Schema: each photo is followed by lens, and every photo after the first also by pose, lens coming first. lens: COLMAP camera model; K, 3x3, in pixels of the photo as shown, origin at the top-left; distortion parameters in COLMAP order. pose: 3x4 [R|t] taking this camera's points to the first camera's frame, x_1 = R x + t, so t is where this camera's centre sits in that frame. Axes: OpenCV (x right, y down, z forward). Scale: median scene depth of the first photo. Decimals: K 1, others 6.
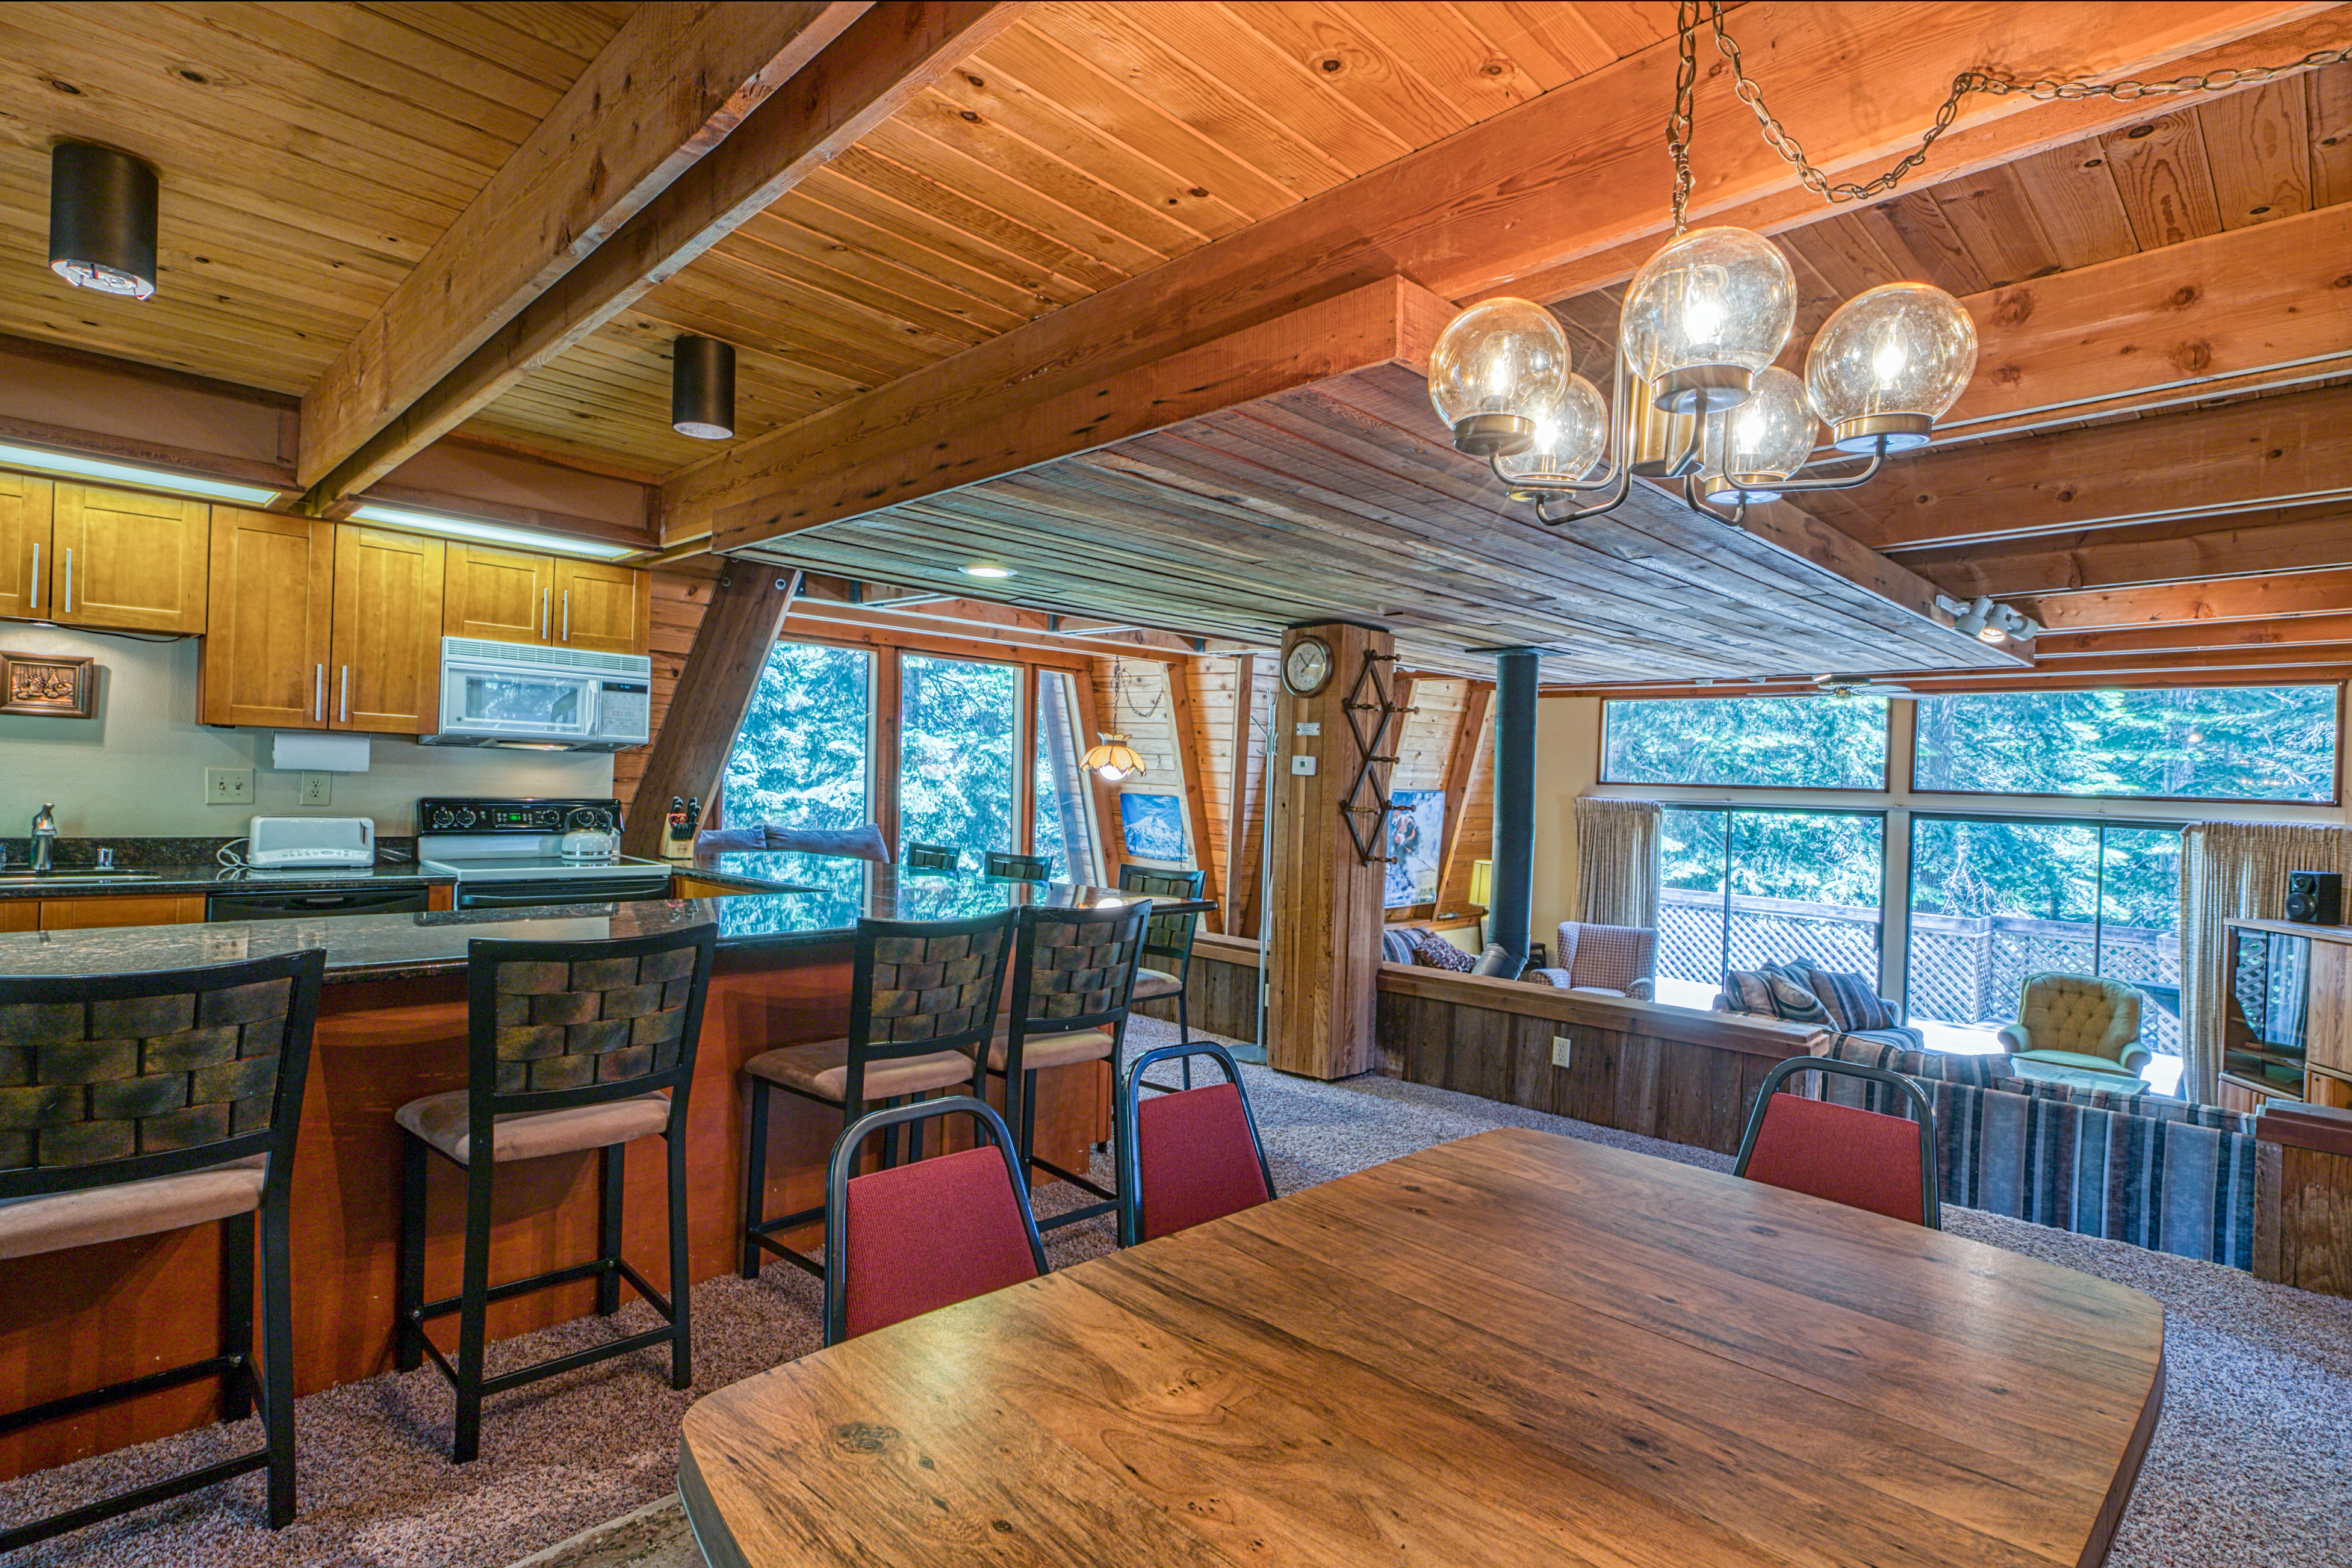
lens RADIAL K [[1194.1, 0, 1172.6], [0, 1194.1, 796.7], [0, 0, 1]] dist [0.000094, -0.001759]
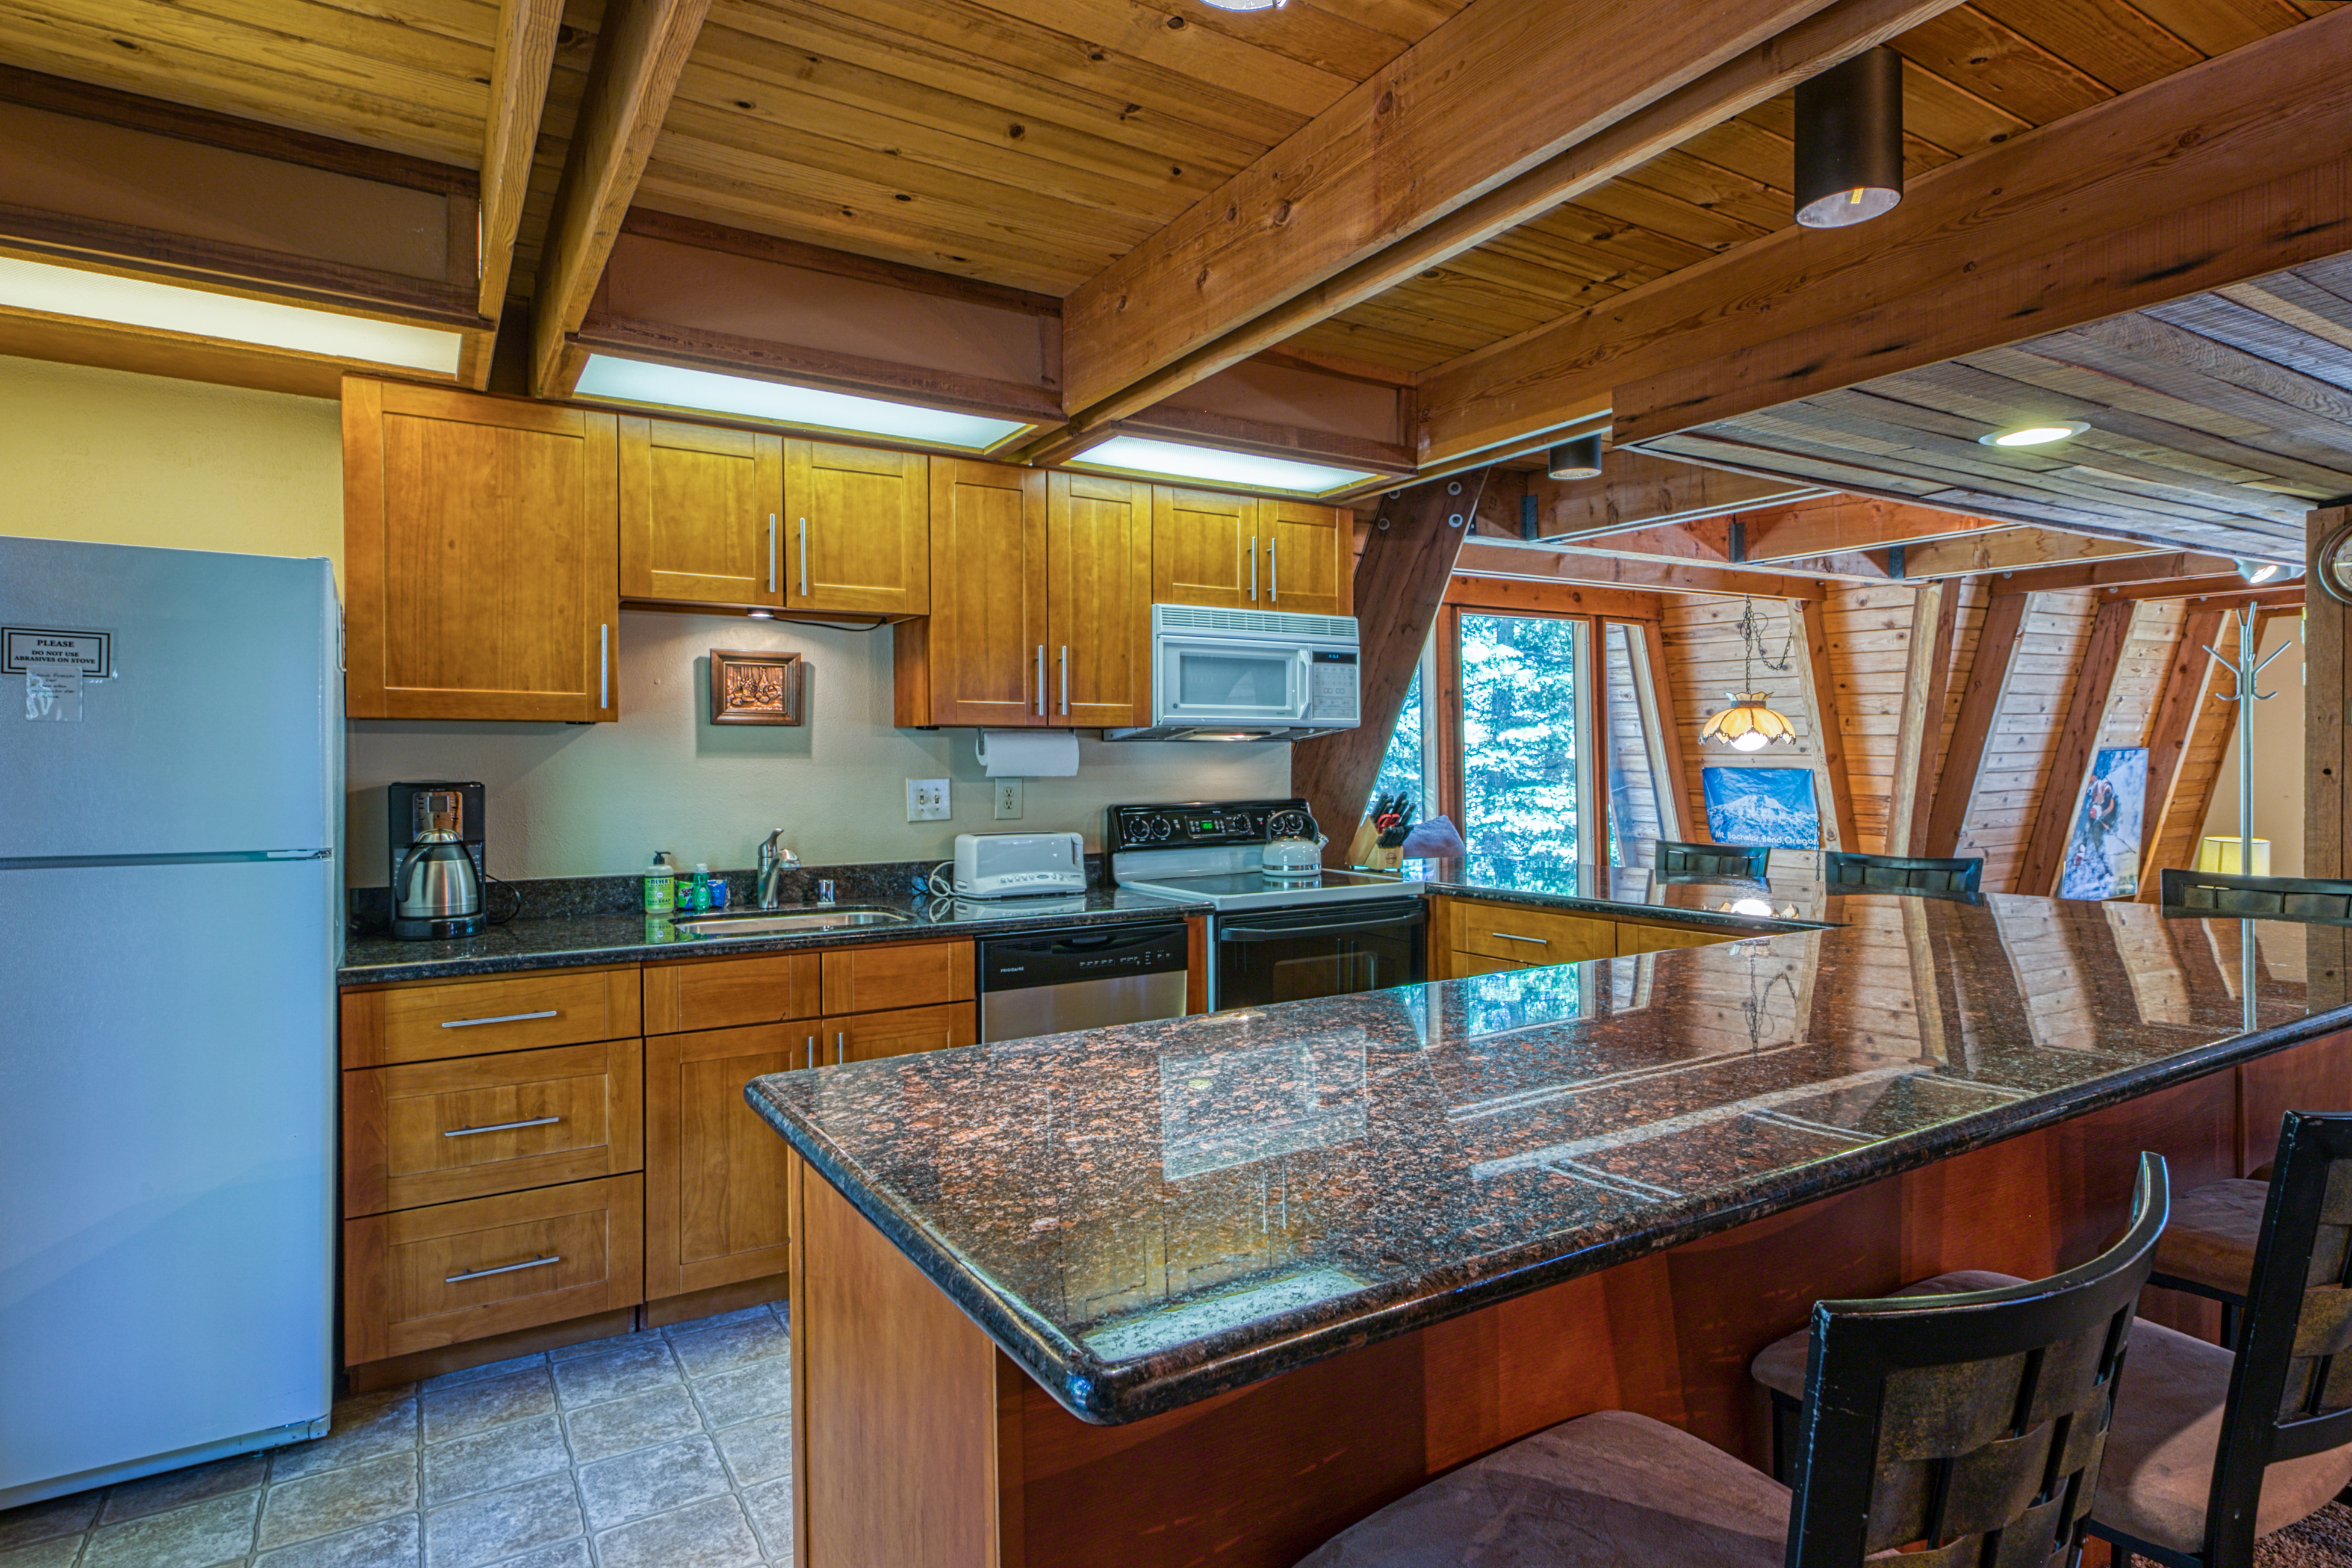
lens RADIAL K [[1238.3, 0, 1176.0], [0, 1238.3, 784.0], [0, 0, 1]] dist [0.003319, 0.000092]
pose [[0.971858, -0.037894, -0.232501, -0.401408], [0.039178, 0.999232, 0.000905, -0.013254], [0.232288, -0.009988, 0.972596, 0.189636]]
